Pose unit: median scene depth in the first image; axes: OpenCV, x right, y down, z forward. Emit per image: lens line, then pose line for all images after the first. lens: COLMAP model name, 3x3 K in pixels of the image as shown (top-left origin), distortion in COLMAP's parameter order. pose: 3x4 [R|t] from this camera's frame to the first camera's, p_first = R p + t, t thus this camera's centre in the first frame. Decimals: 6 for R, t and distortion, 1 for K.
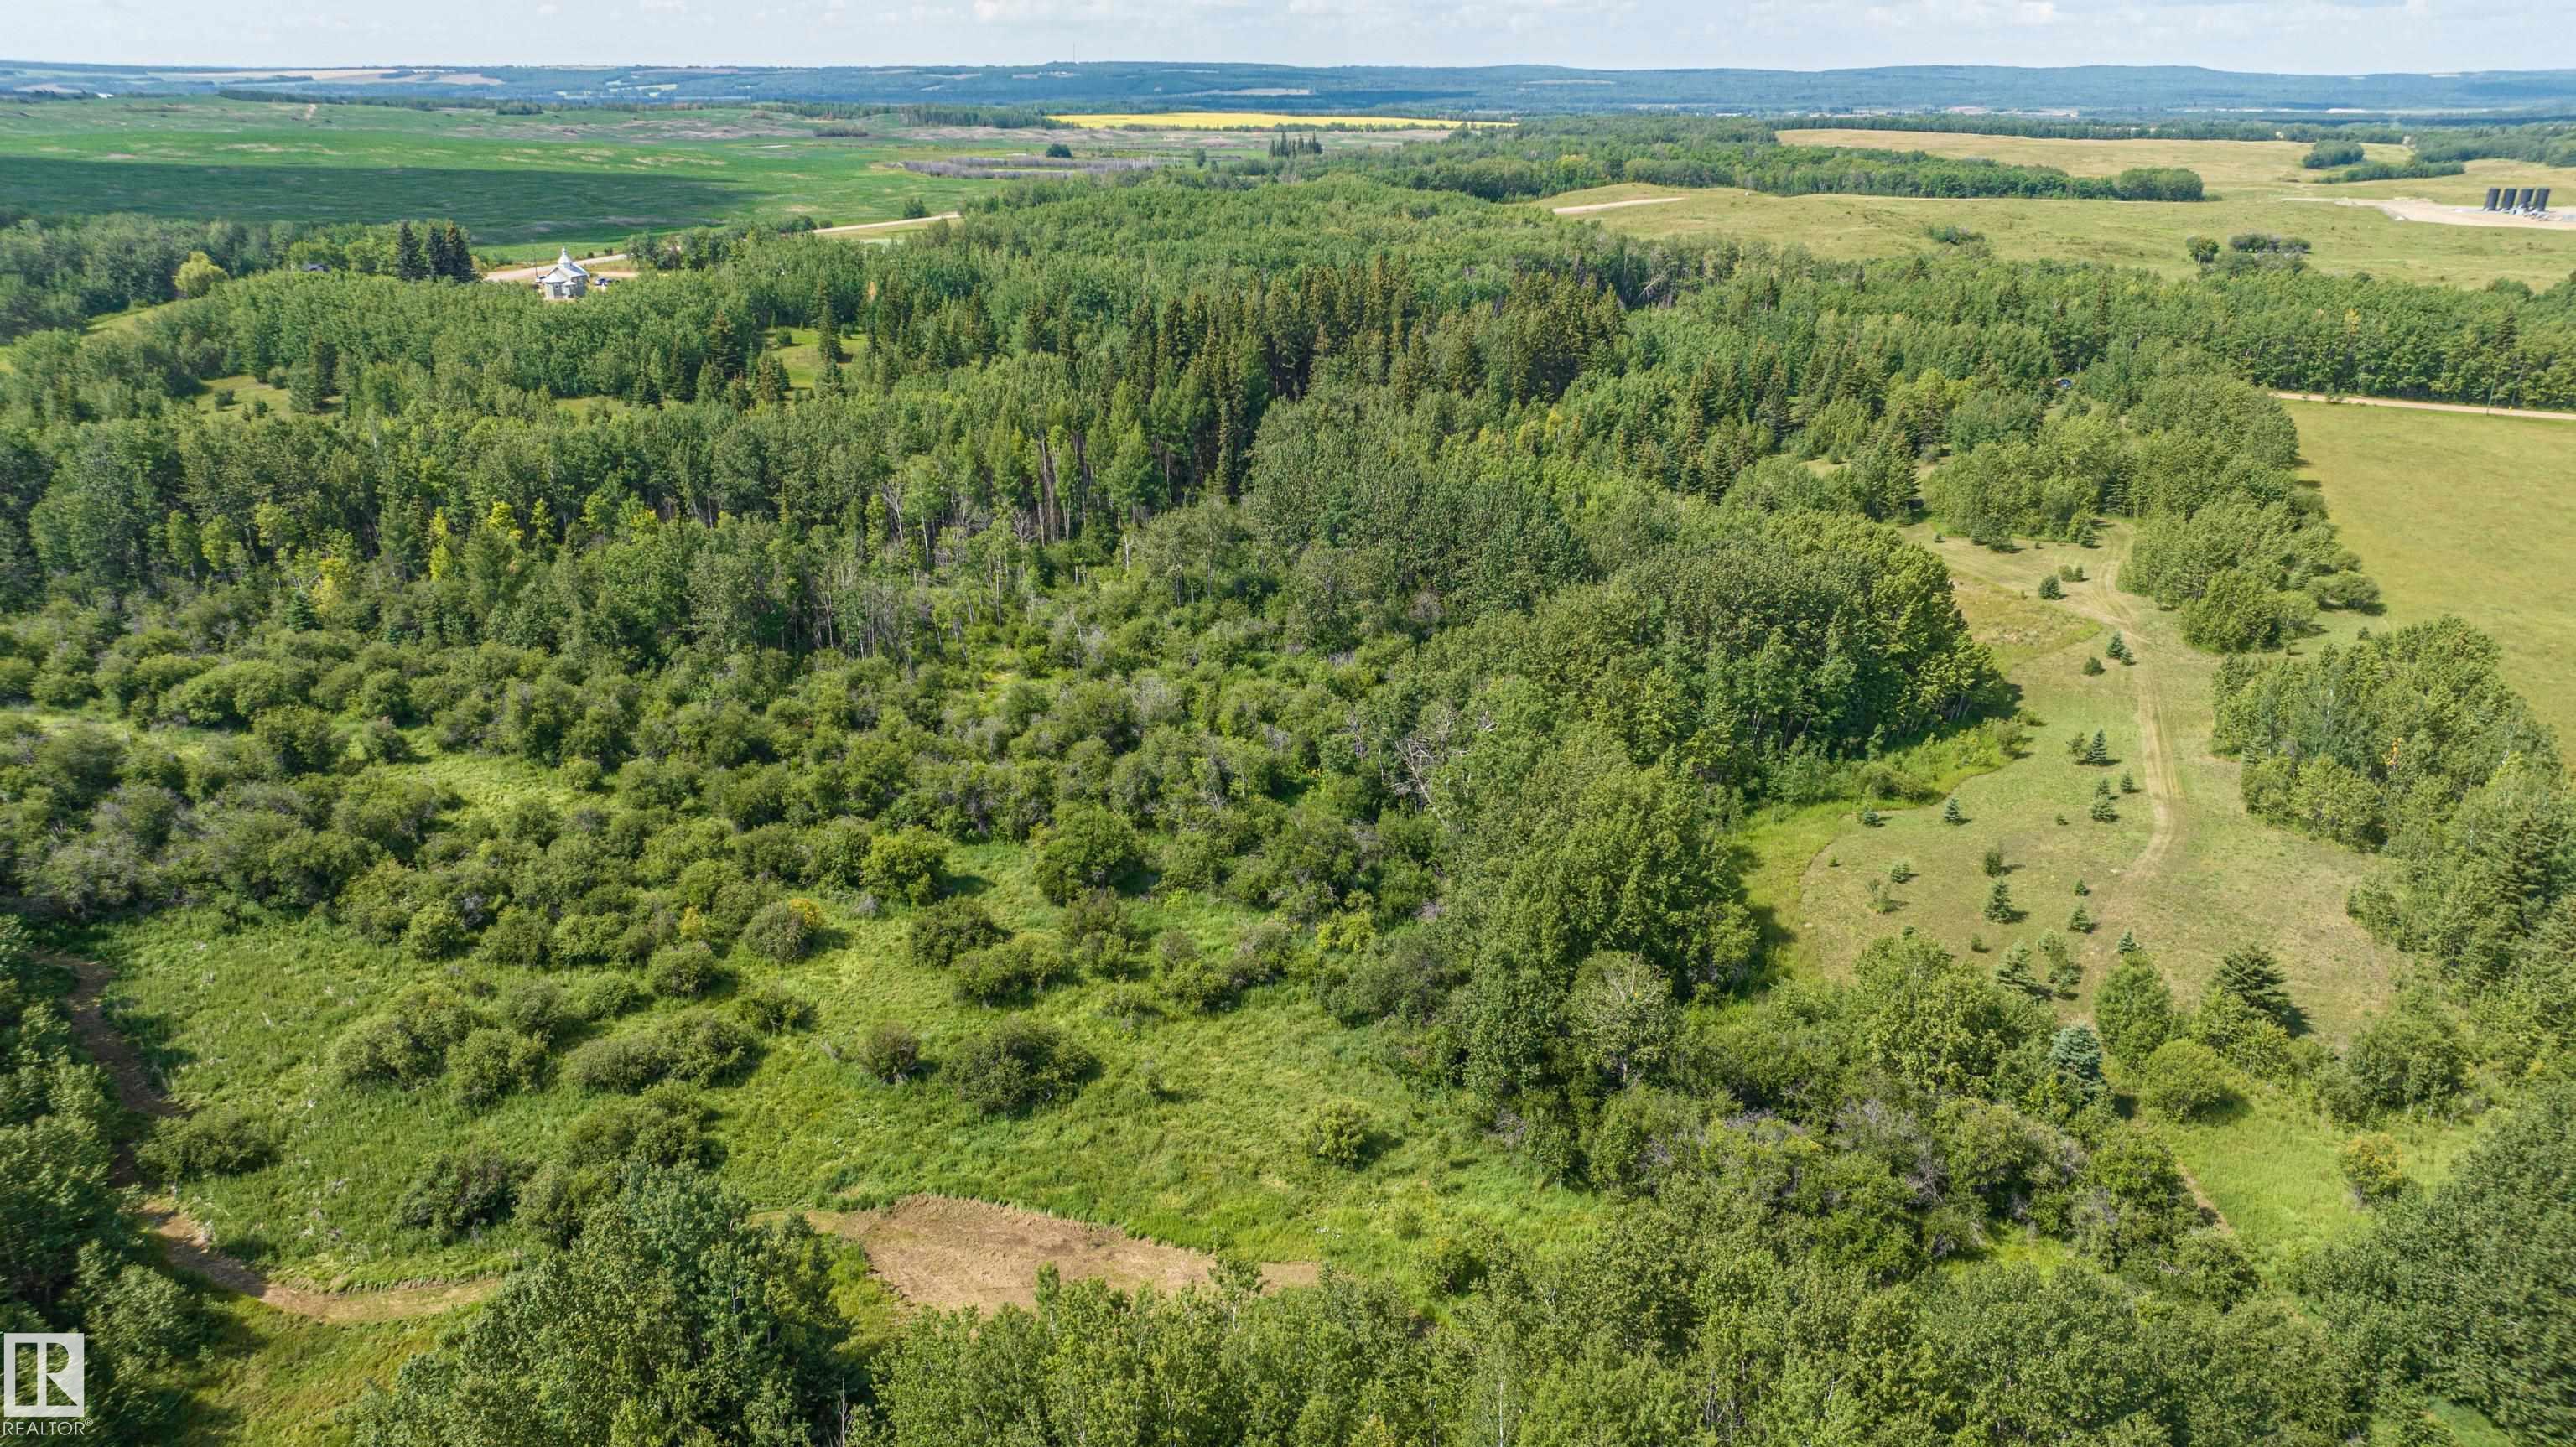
lens RADIAL K [[1814.7, 0, 1291.6], [0, 1814.7, 719.5], [0, 0, 1]] dist [-0.035513, 0.027611]
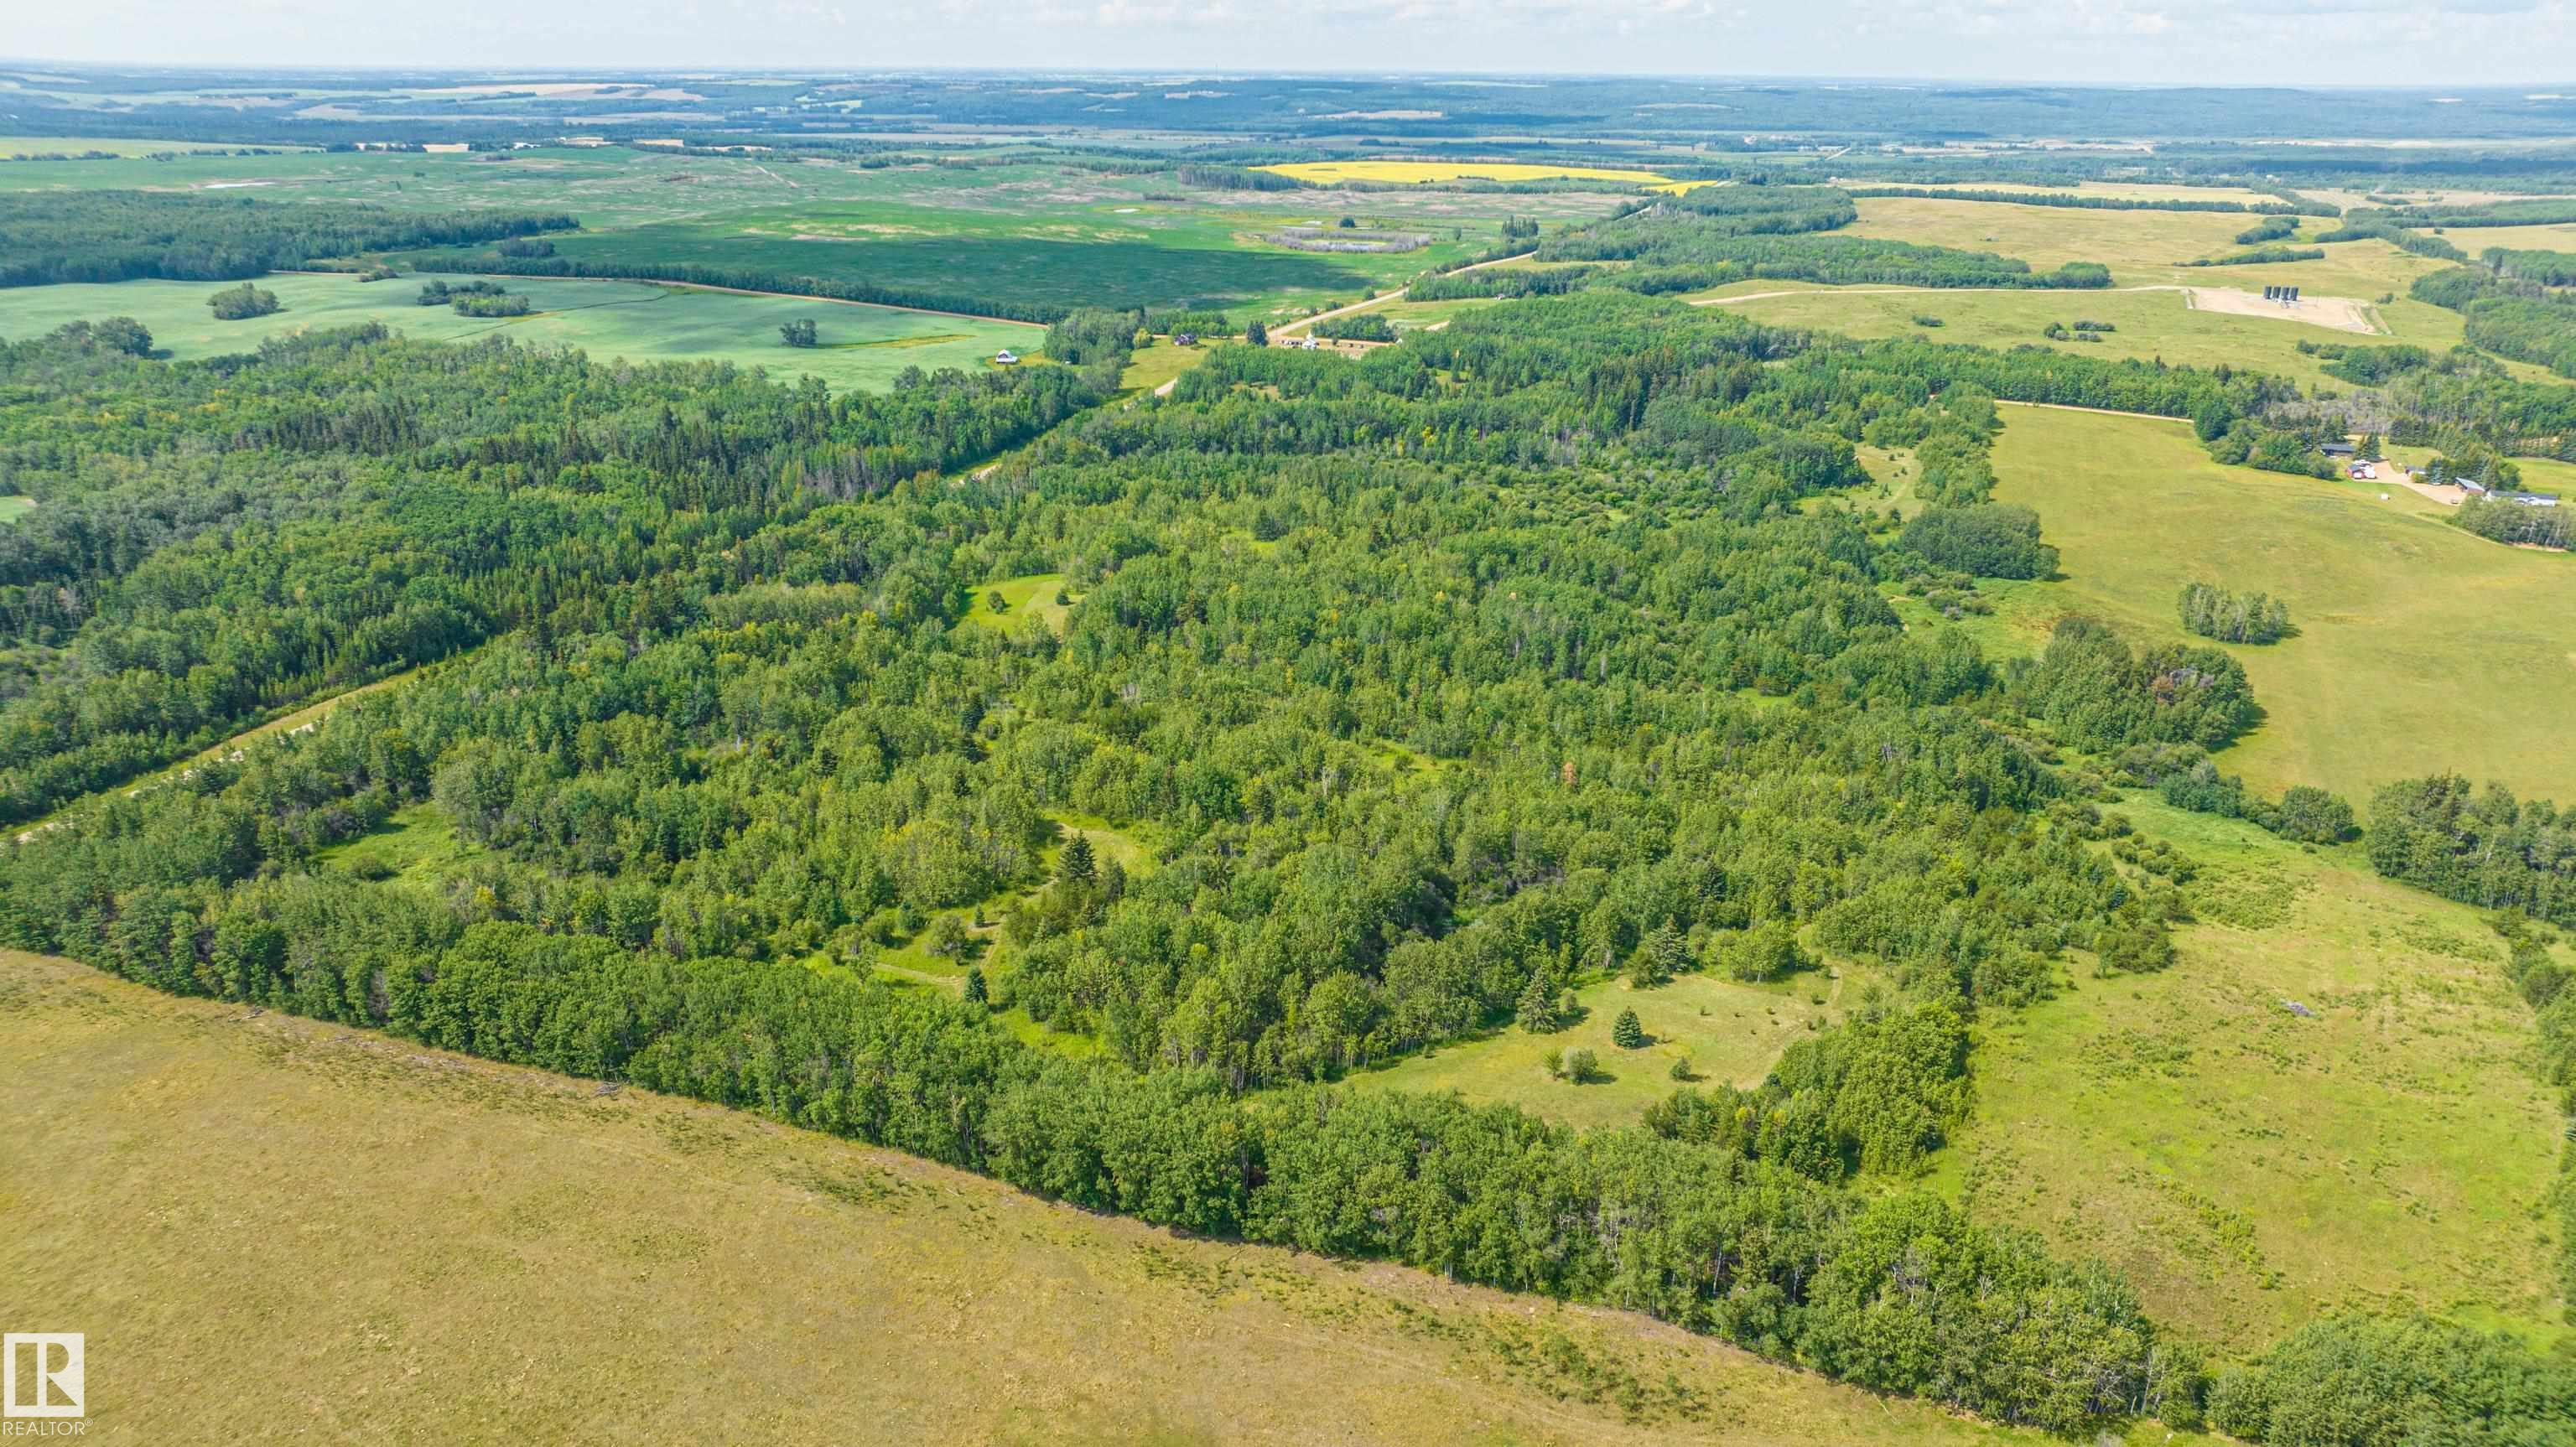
lens RADIAL K [[1814.7, 0, 1291.6], [0, 1814.7, 719.5], [0, 0, 1]] dist [-0.035513, 0.027611]
pose [[0.998575, 0.023003, -0.048155, -0.663795], [-0.022921, 0.999735, 0.002255, 0.539780], [0.048194, -0.001148, 0.998837, -3.033037]]
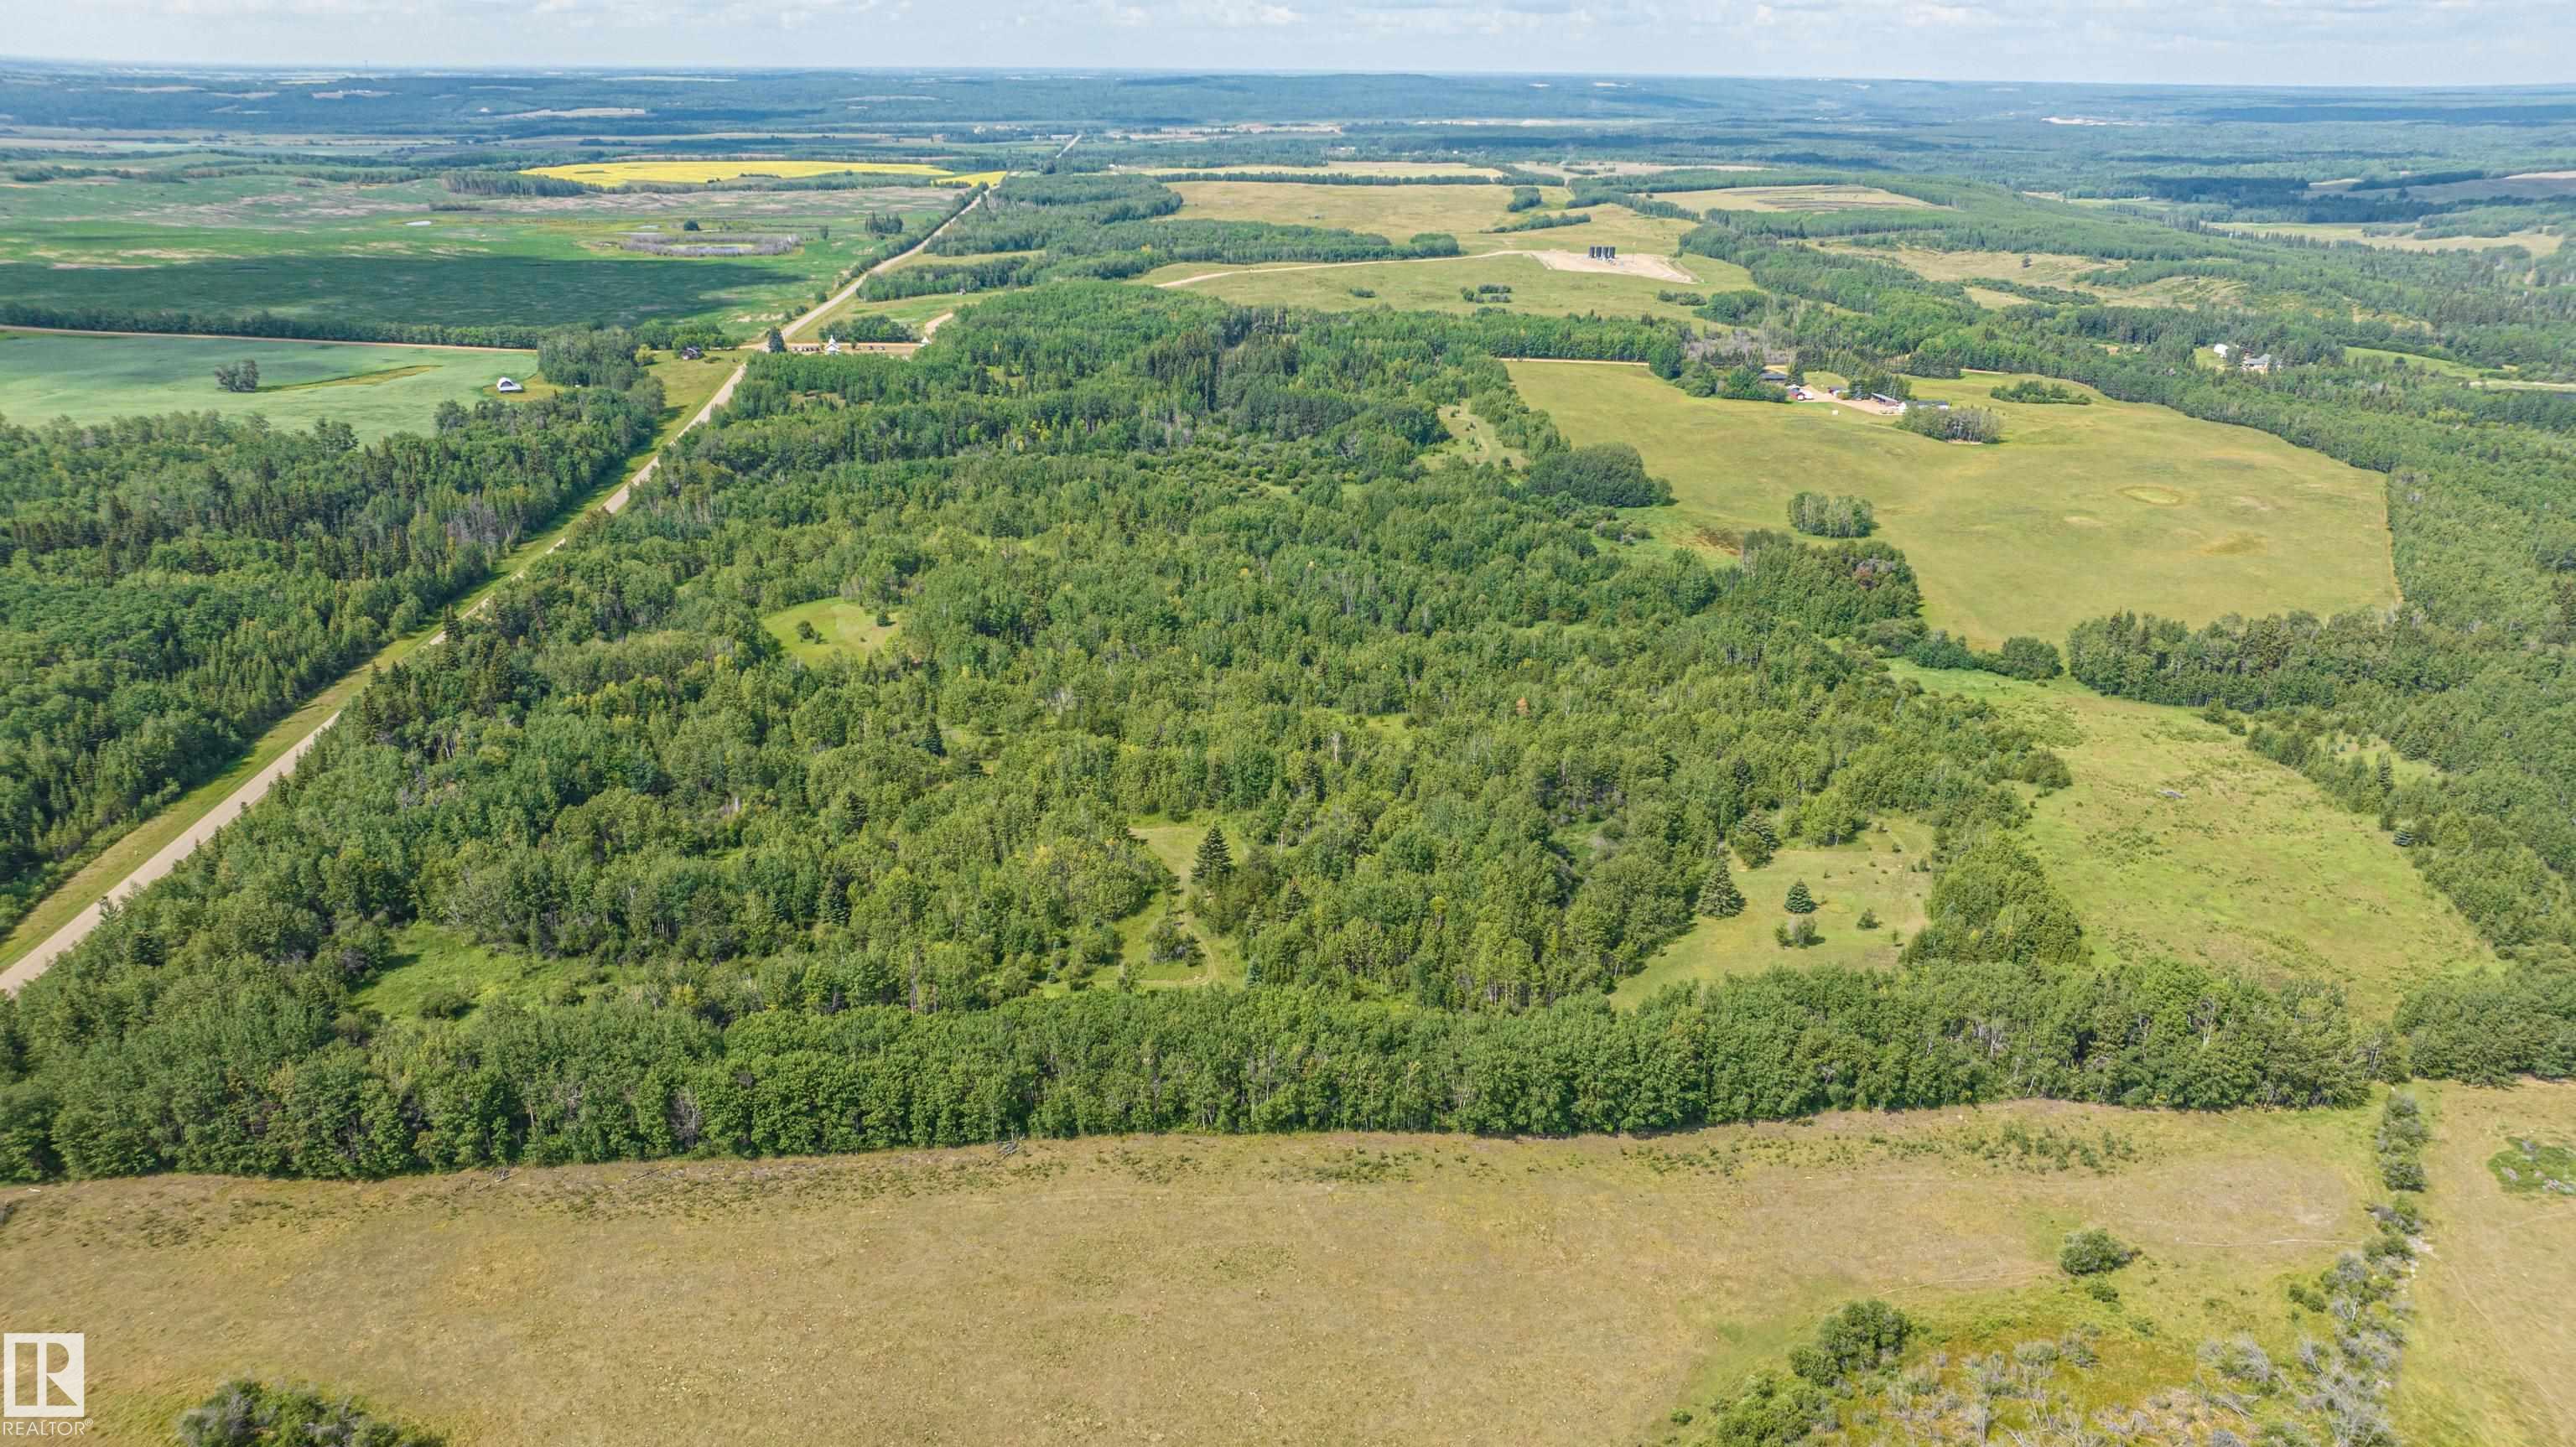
lens RADIAL K [[1807.7, 0, 1290.7], [0, 1807.7, 729.8], [0, 0, 1]] dist [-0.020307, 0.002271]
pose [[0.929888, -0.123913, 0.346343, -1.580627], [0.120286, 0.992222, 0.032039, 0.515530], [-0.347619, 0.011867, 0.937561, -2.975311]]
